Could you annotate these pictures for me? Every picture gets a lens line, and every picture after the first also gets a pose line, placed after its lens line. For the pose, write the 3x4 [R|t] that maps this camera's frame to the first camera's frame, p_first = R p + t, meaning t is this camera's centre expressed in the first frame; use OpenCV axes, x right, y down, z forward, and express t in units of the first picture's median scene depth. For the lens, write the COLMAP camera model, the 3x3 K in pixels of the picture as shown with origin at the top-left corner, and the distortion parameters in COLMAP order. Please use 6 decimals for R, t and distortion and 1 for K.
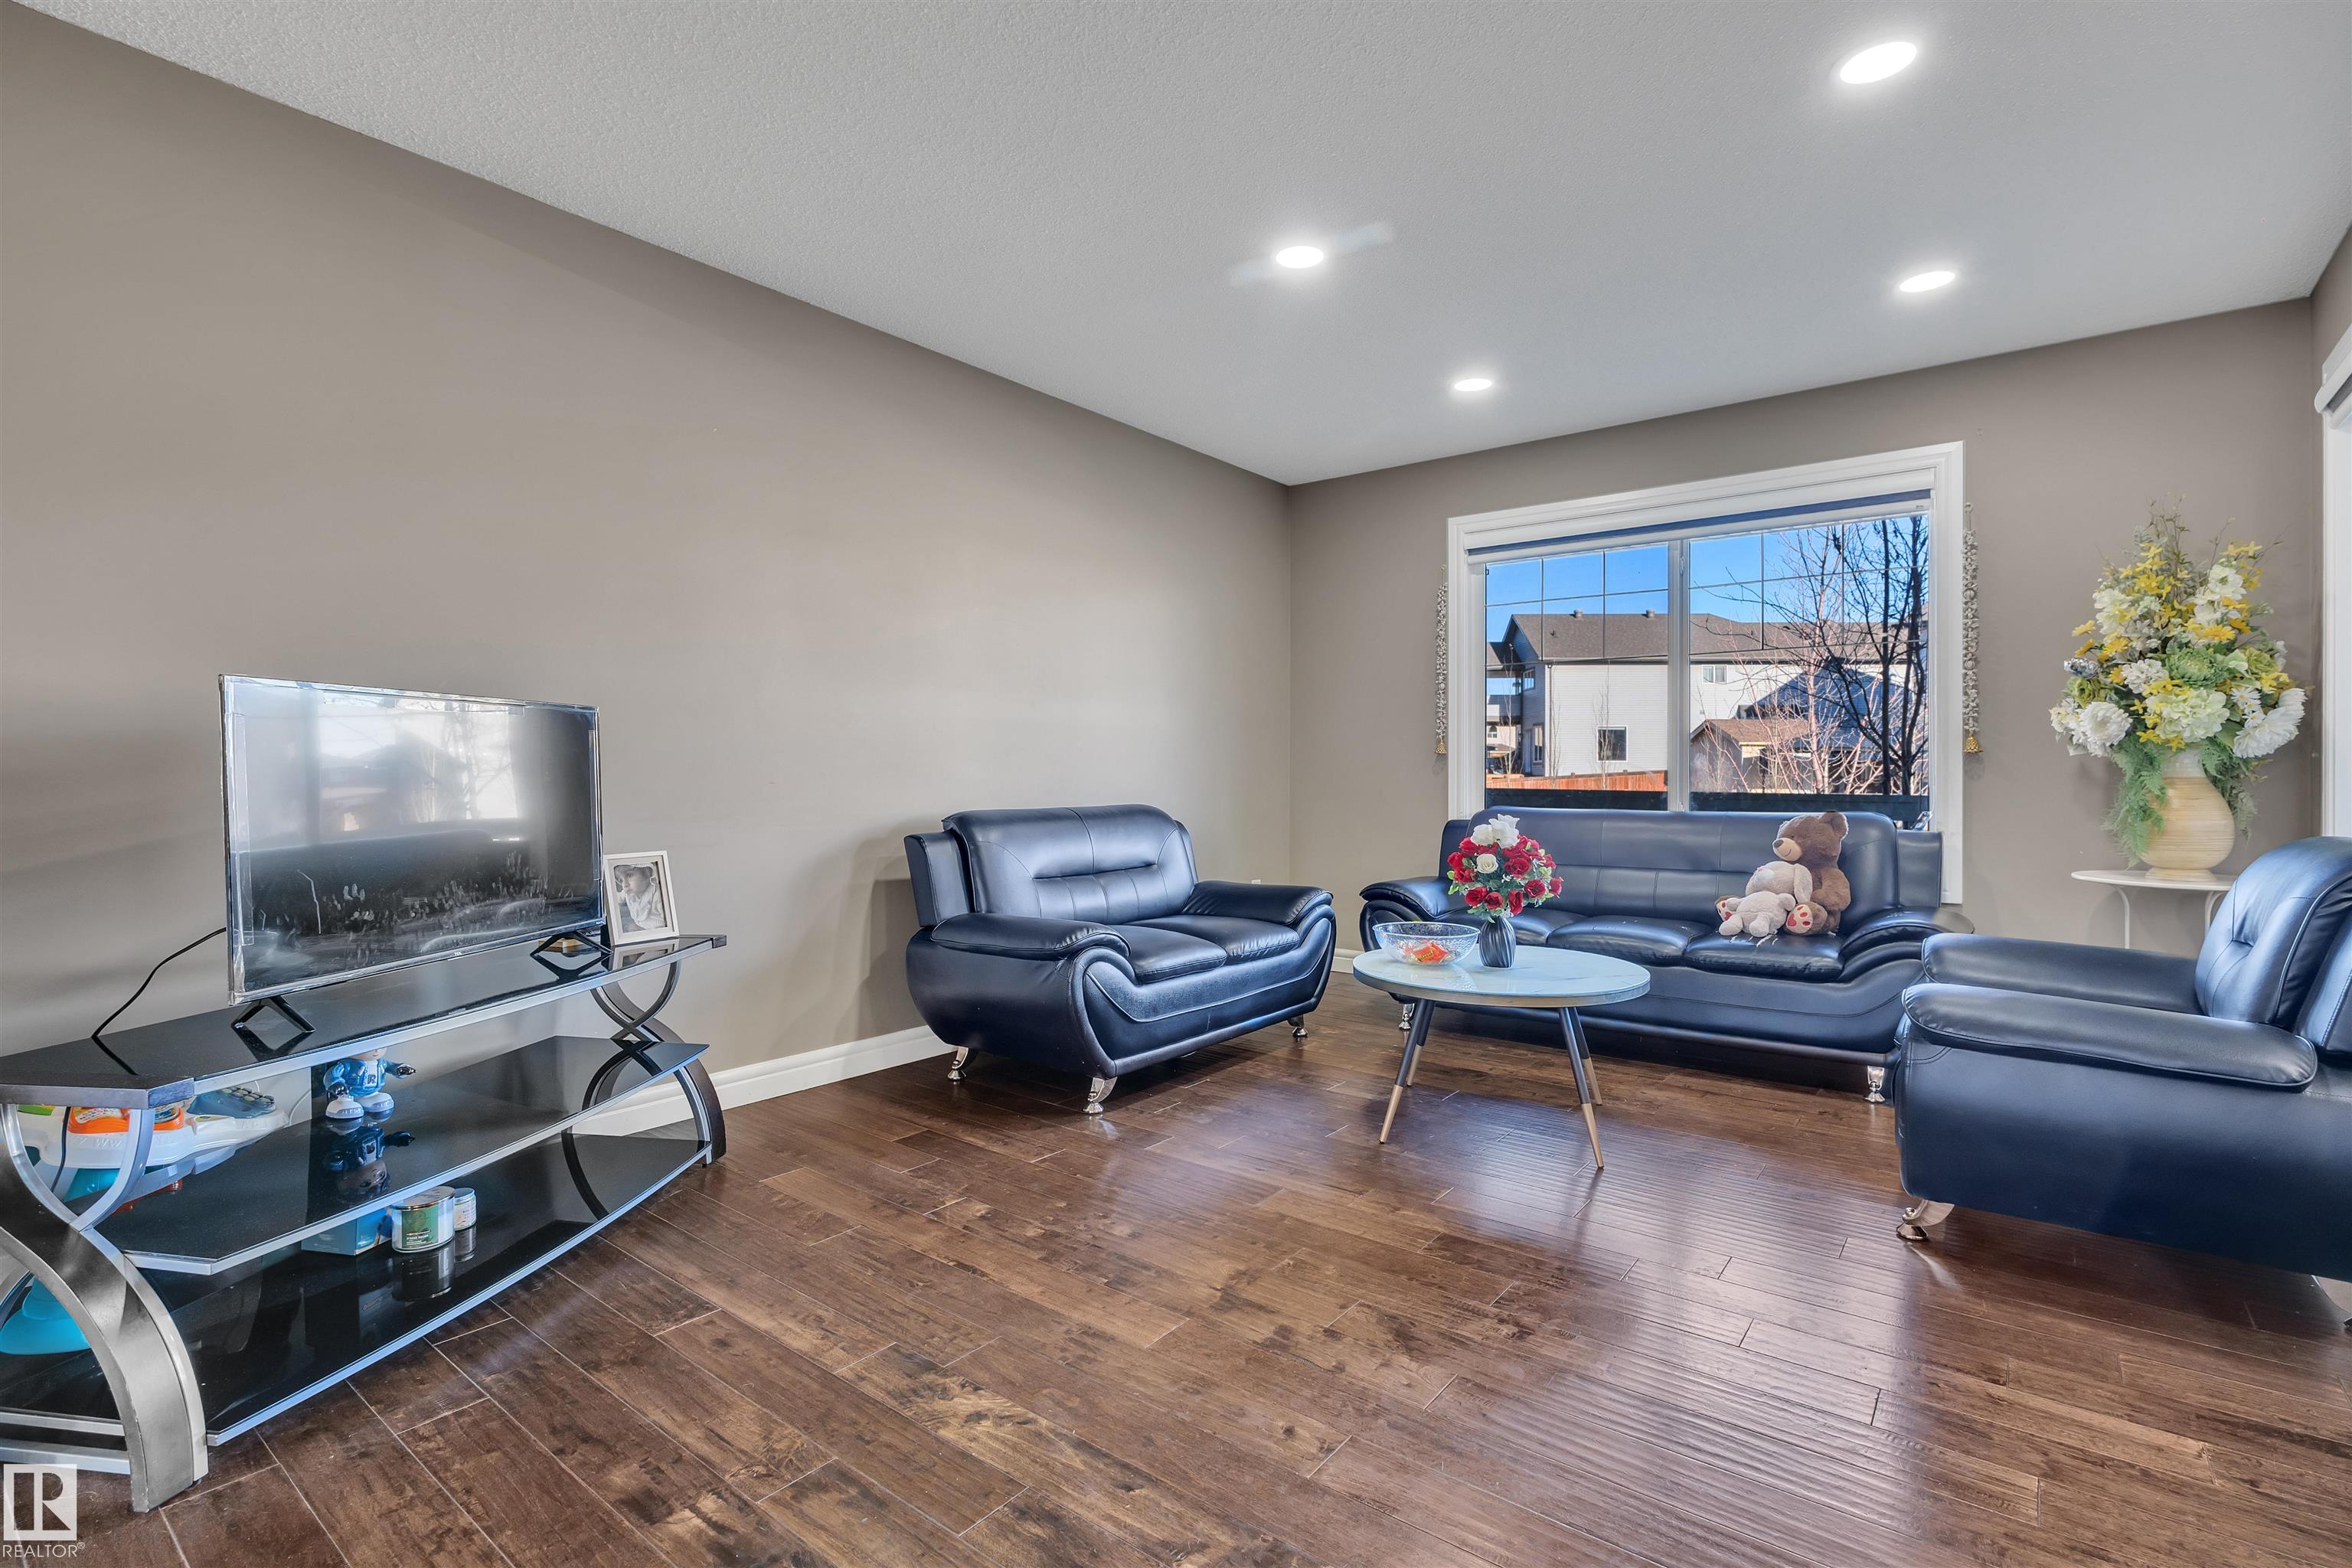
lens RADIAL K [[1103.9, 0, 1177.8], [0, 1103.9, 775.5], [0, 0, 1]] dist [-0.002839, -0.000833]
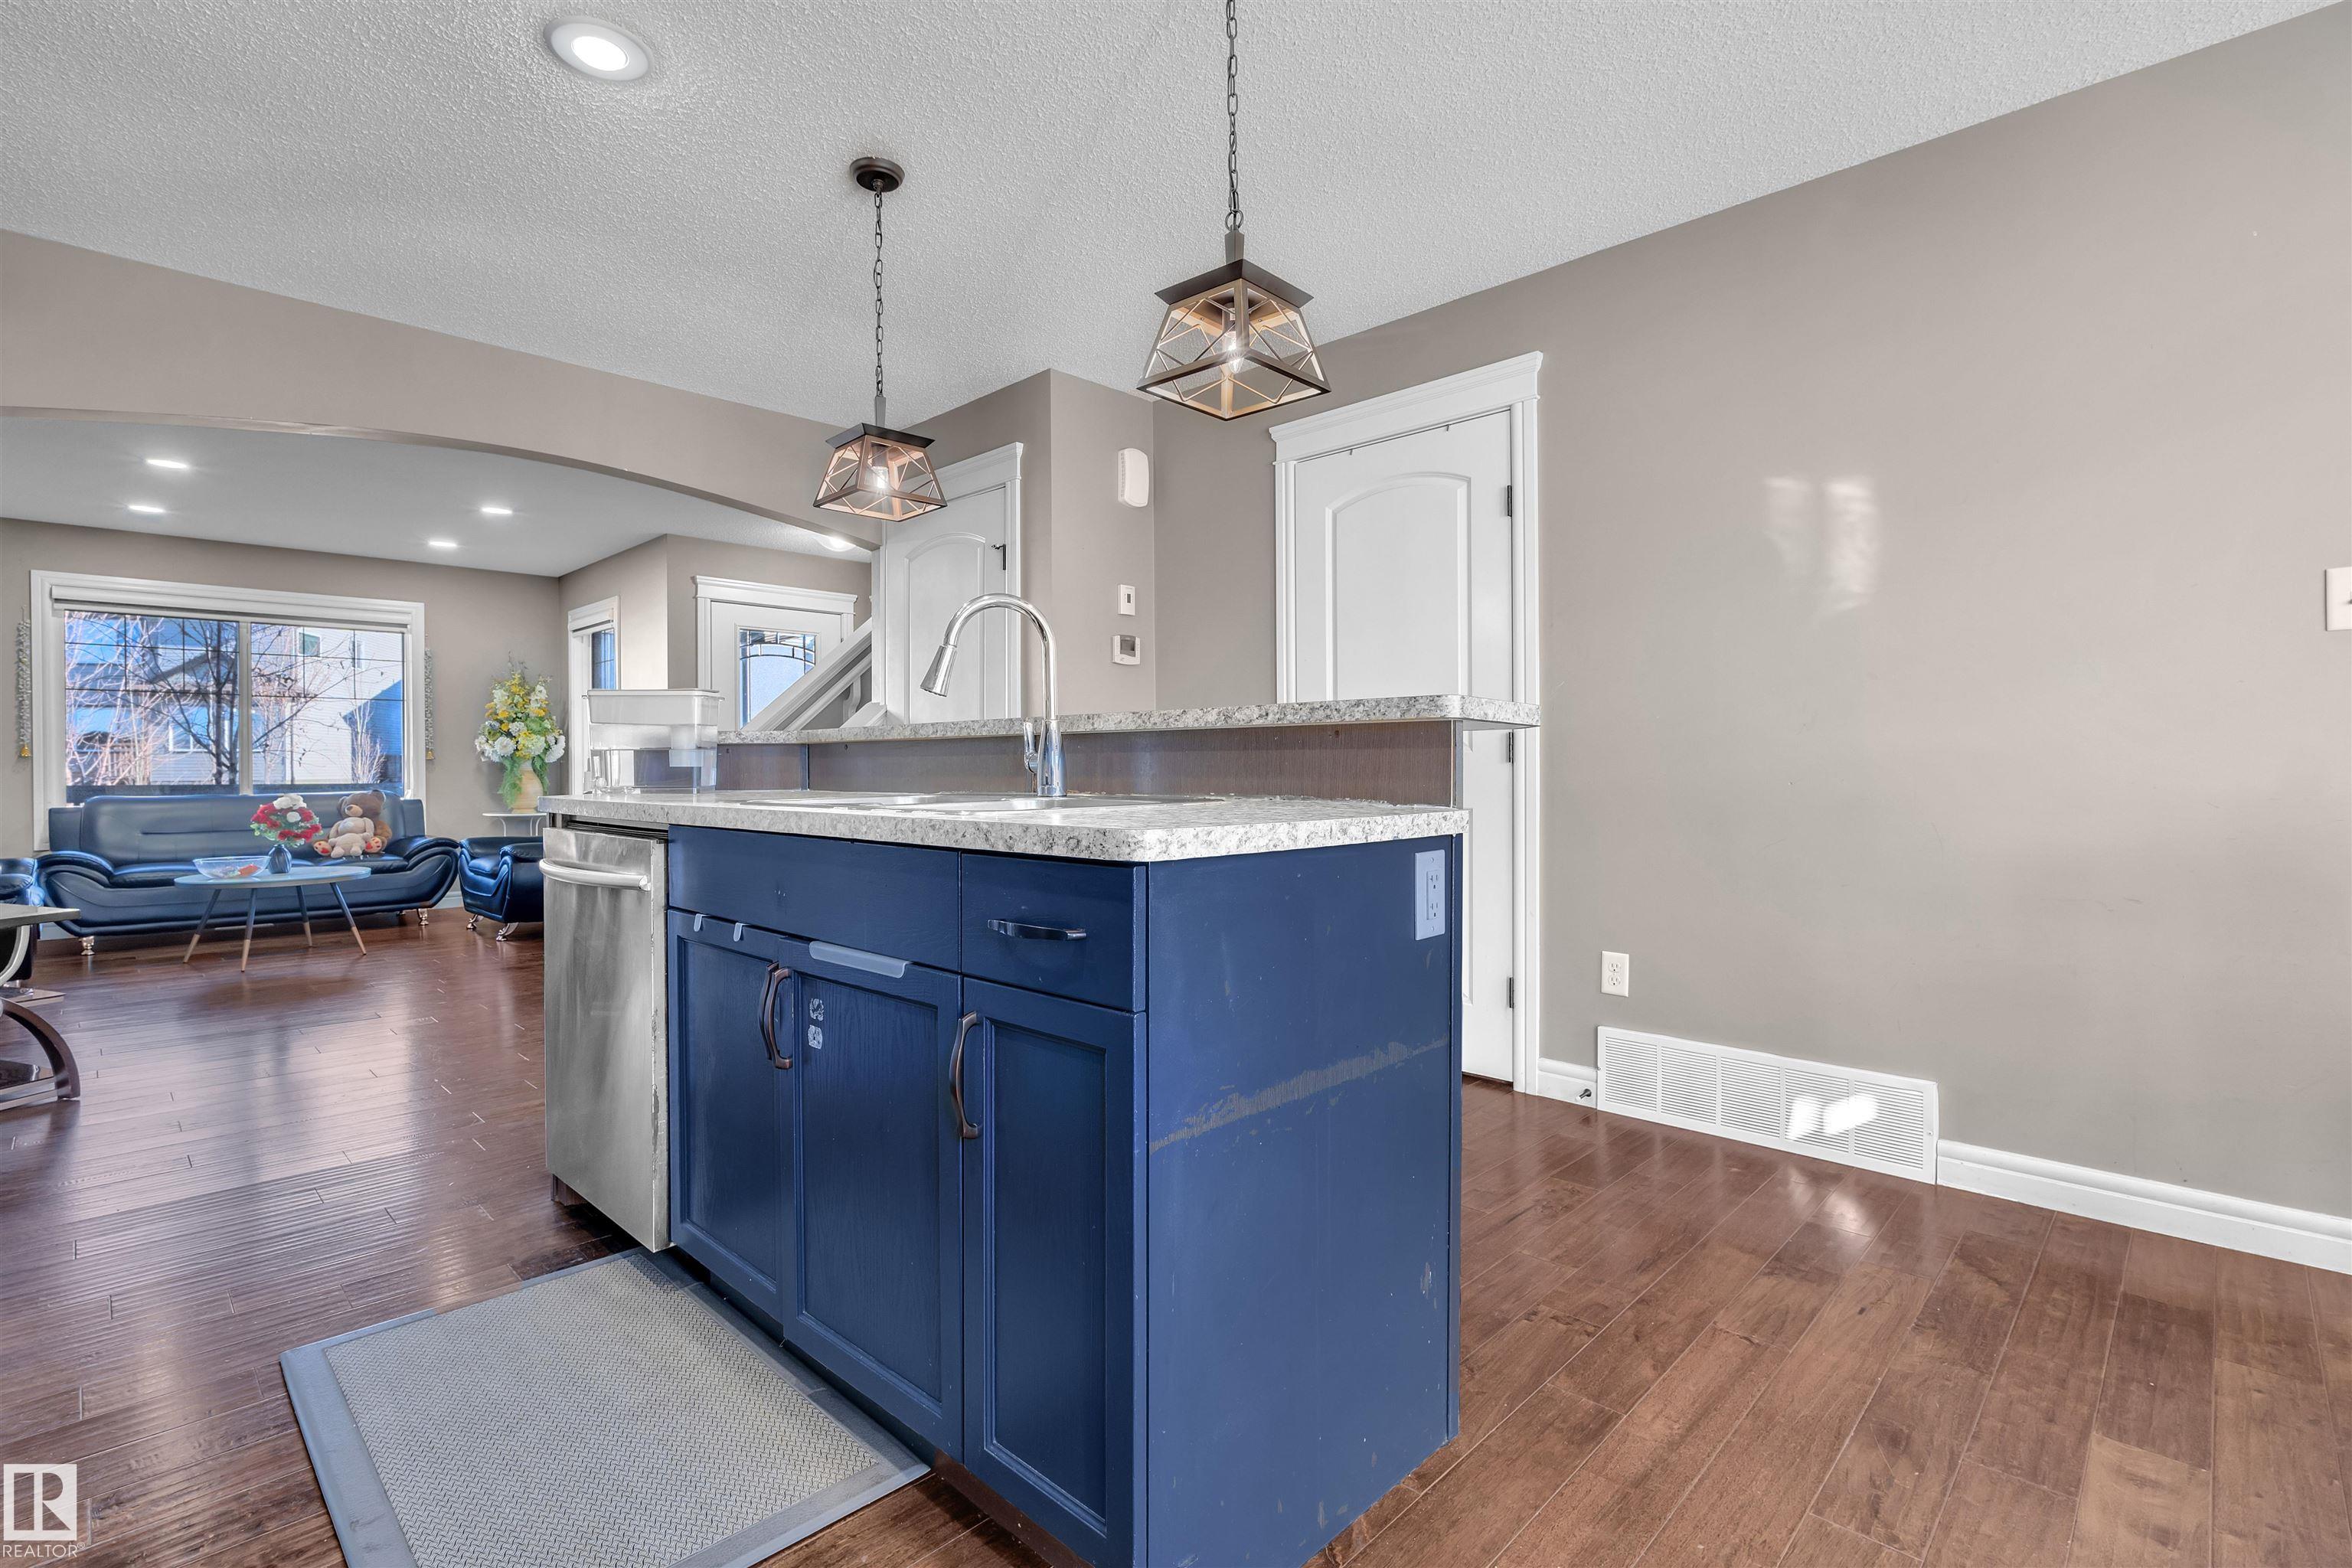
lens RADIAL K [[1103.9, 0, 1176.9], [0, 1103.9, 779.0], [0, 0, 1]] dist [-0.002839, -0.000833]
pose [[0.121275, -0.013327, 0.992530, -1.320426], [0.005229, 0.999905, 0.012787, -0.003147], [-0.992605, 0.003640, 0.121333, -0.712108]]
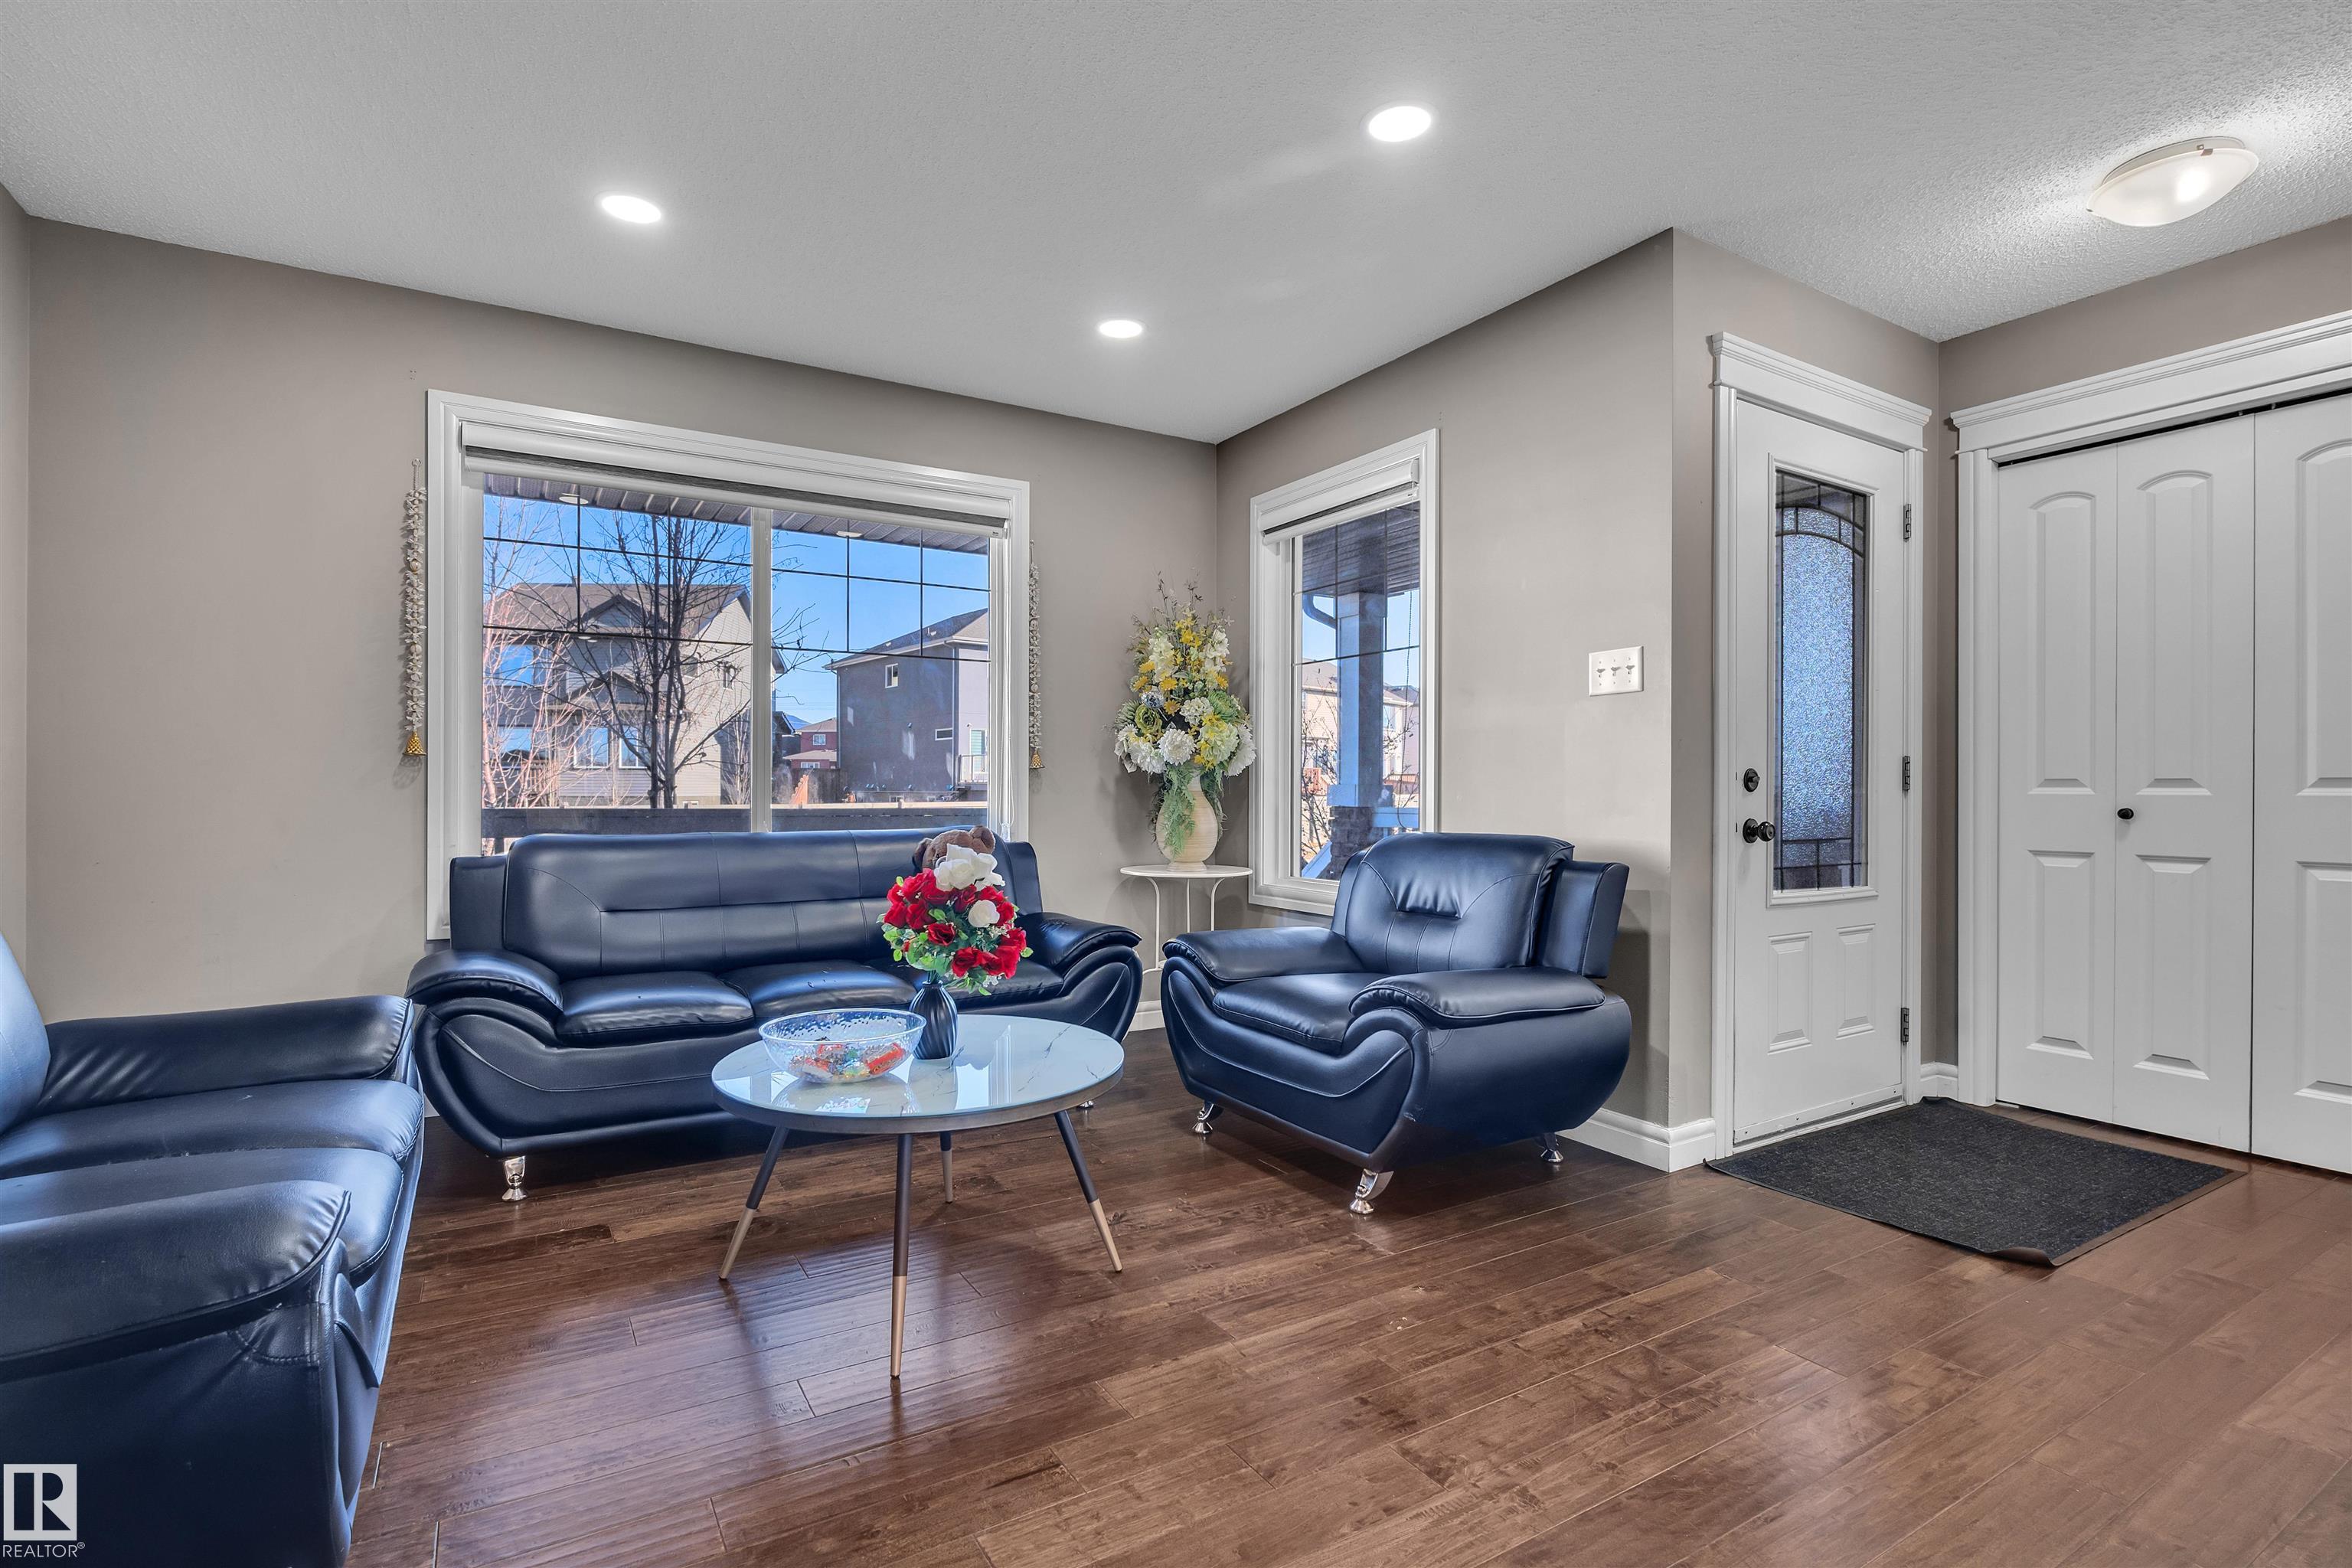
lens RADIAL K [[1103.9, 0, 1159.4], [0, 1103.9, 796.3], [0, 0, 1]] dist [-0.002839, -0.000833]
pose [[0.359838, -0.005780, 0.932997, -0.311633], [-0.001917, 0.999974, 0.006934, -0.000475], [-0.933013, -0.004284, 0.359817, 0.575357]]
